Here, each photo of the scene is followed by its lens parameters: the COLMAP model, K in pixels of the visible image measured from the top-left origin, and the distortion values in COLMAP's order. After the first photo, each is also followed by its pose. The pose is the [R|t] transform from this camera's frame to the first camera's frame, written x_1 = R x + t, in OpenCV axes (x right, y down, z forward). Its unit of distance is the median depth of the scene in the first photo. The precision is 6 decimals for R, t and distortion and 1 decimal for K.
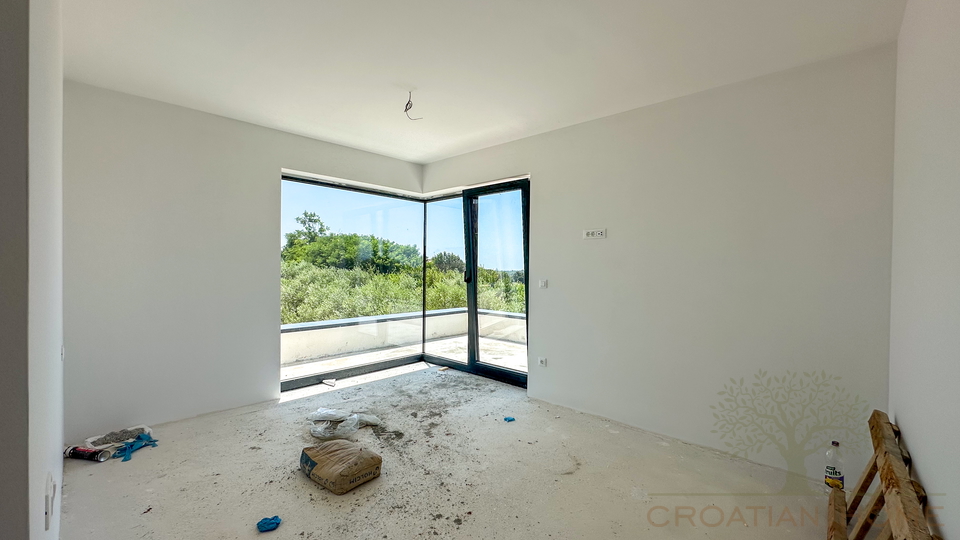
lens RADIAL K [[384.7, 0, 483.6], [0, 384.7, 268.6], [0, 0, 1]] dist [-0.003764, 0.002993]
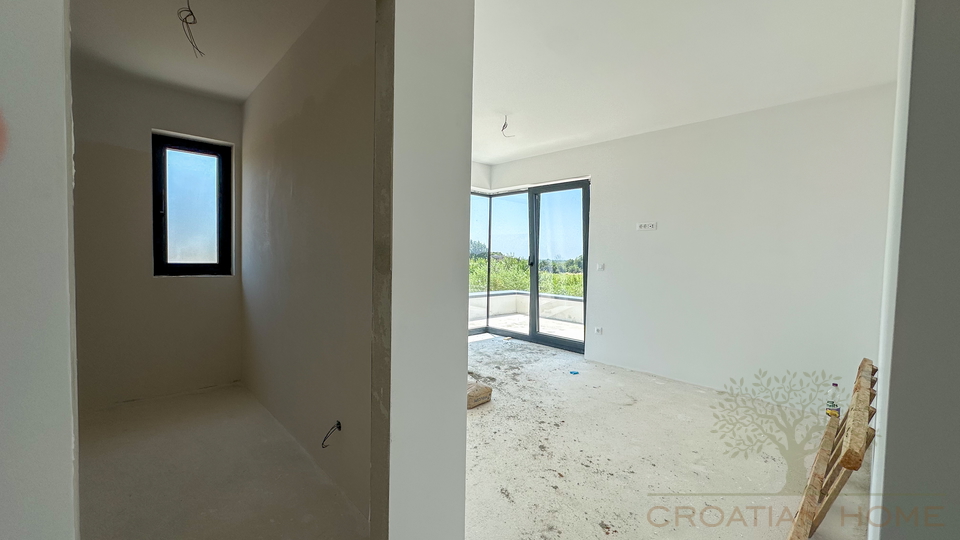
lens RADIAL K [[384.7, 0, 482.3], [0, 384.7, 273.4], [0, 0, 1]] dist [-0.003764, 0.002993]
pose [[0.997608, 0.013432, -0.067803, -0.137770], [-0.010566, 0.999043, 0.042454, 0.012203], [0.068309, -0.041636, 0.996795, -0.242362]]
